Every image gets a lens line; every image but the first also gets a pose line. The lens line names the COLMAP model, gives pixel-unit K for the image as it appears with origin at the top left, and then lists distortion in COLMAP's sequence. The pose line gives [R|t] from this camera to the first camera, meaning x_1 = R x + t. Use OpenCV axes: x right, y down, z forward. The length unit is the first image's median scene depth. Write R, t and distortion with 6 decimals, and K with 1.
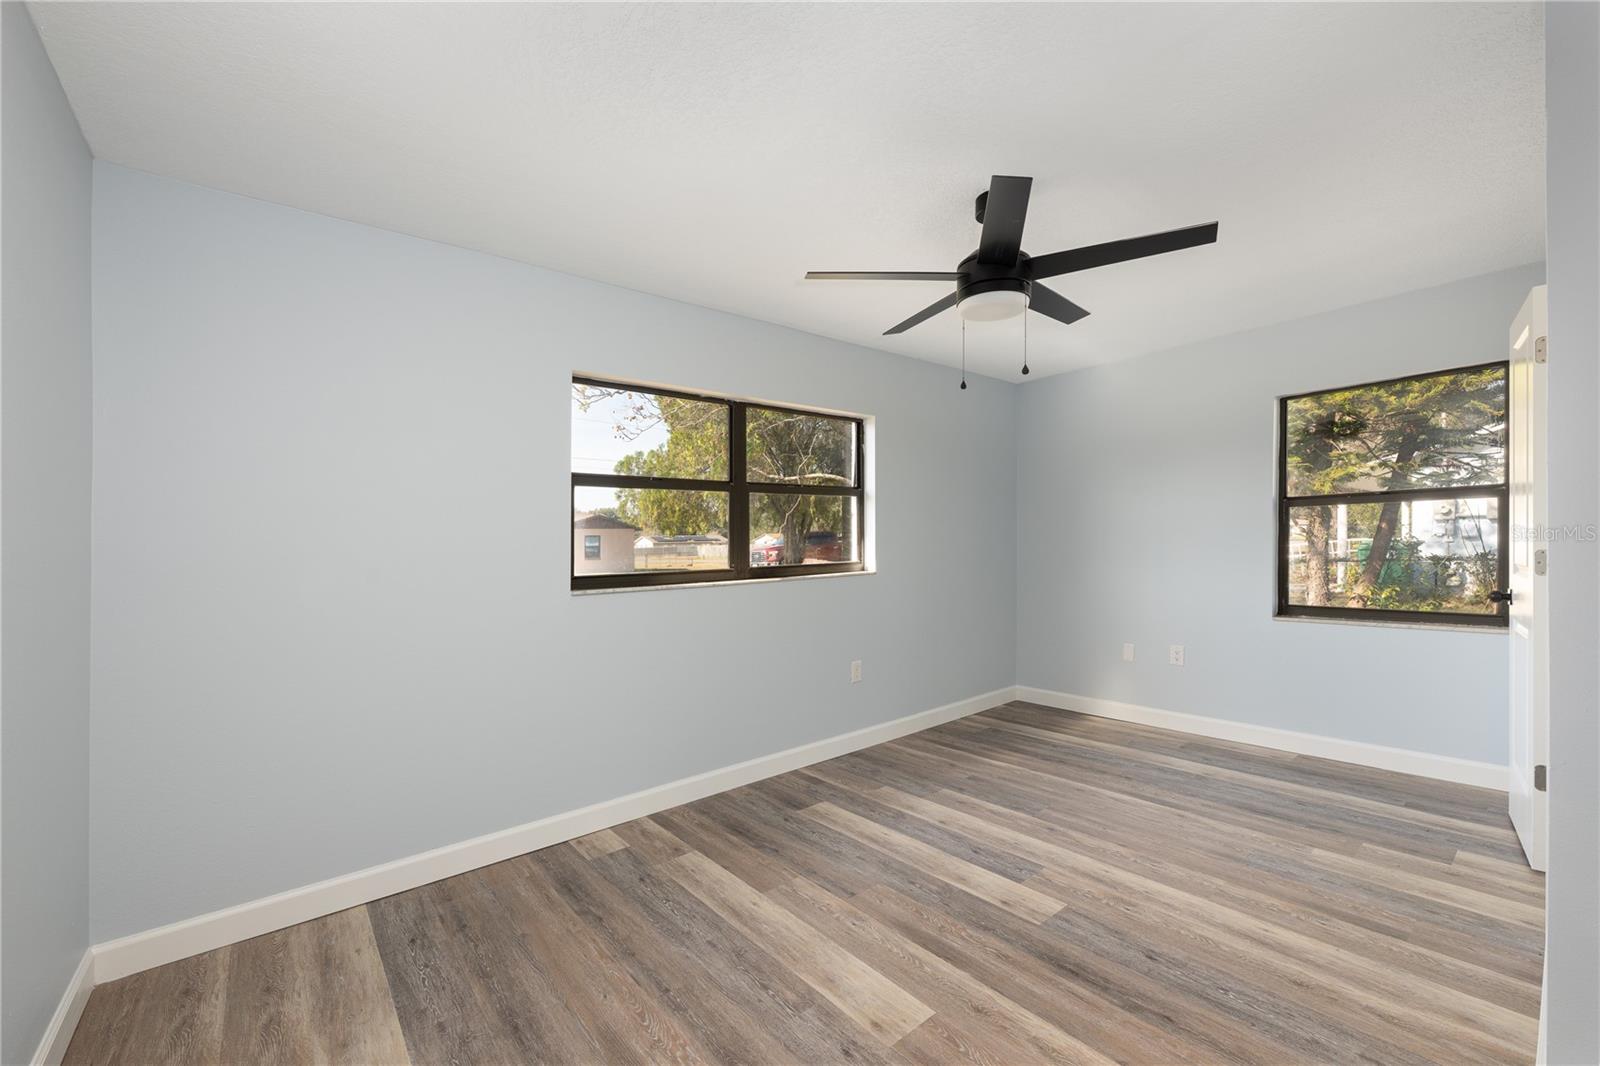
lens RADIAL K [[633.5, 0, 800.0], [0, 633.5, 533.0], [0, 0, 1]] dist [0.000821, 0.000110]
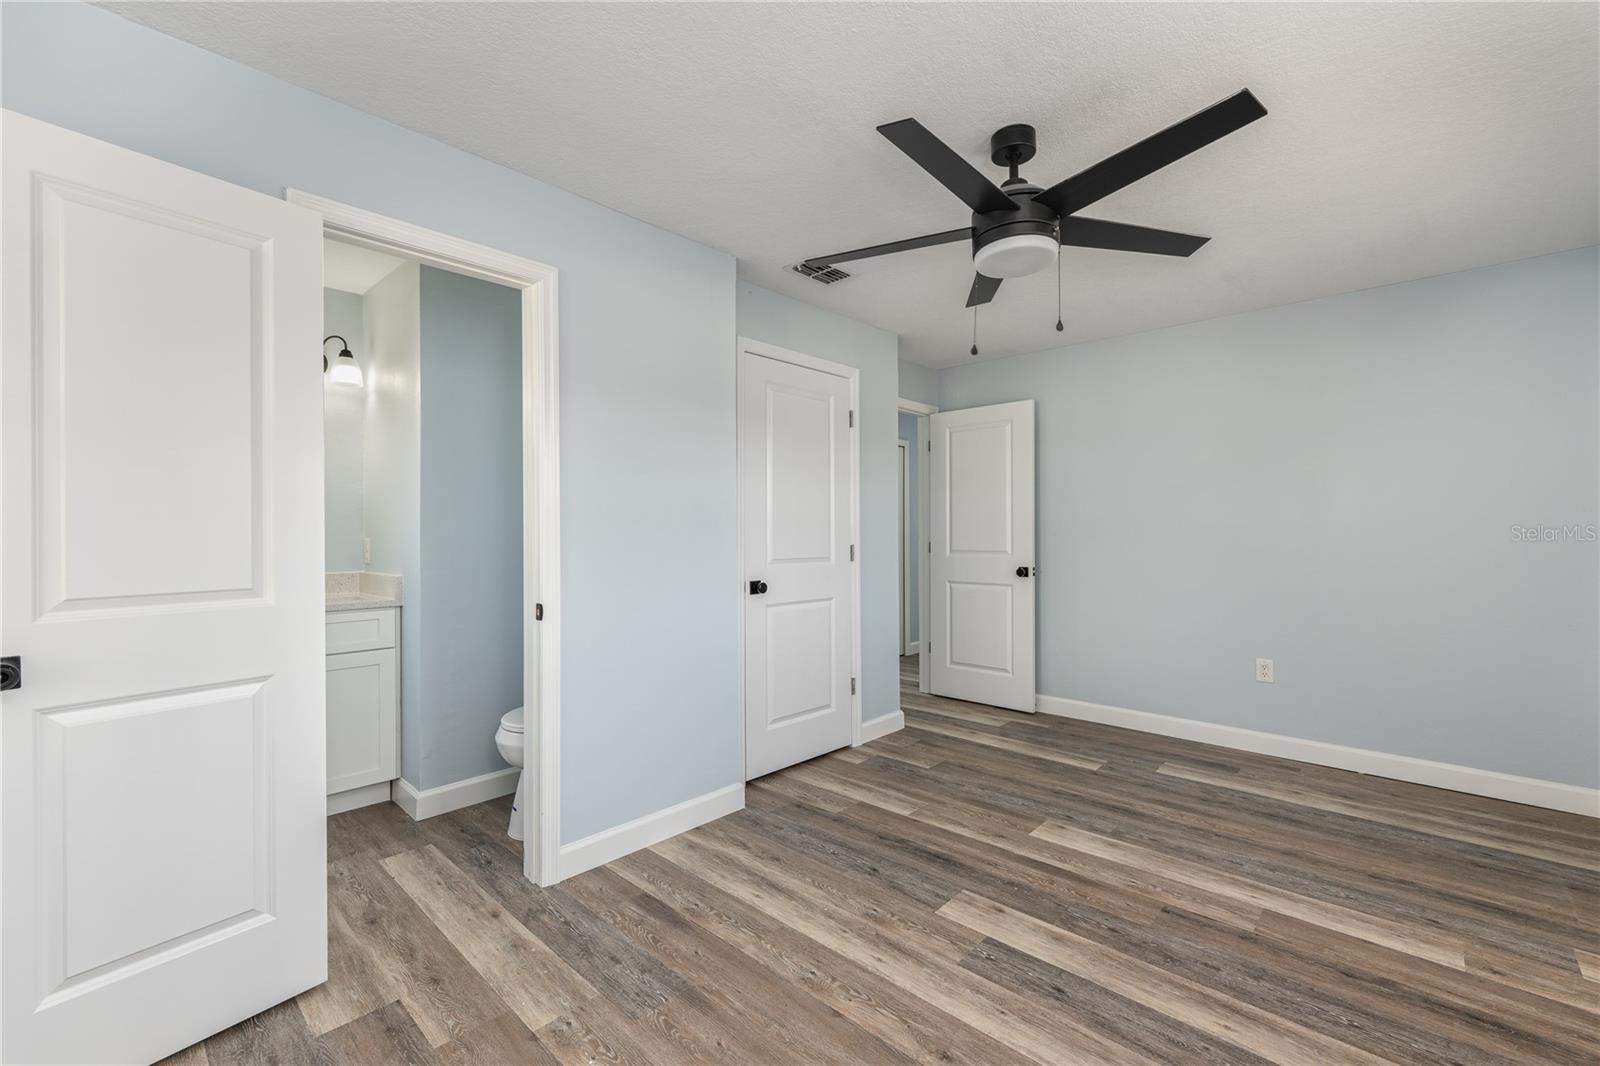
lens RADIAL K [[633.5, 0, 800.0], [0, 633.5, 533.0], [0, 0, 1]] dist [0.000821, 0.000110]
pose [[-0.992376, 0.029847, -0.119581, 0.731244], [0.032383, 0.999289, -0.019317, 0.041124], [0.118920, -0.023042, -0.992636, 1.961142]]
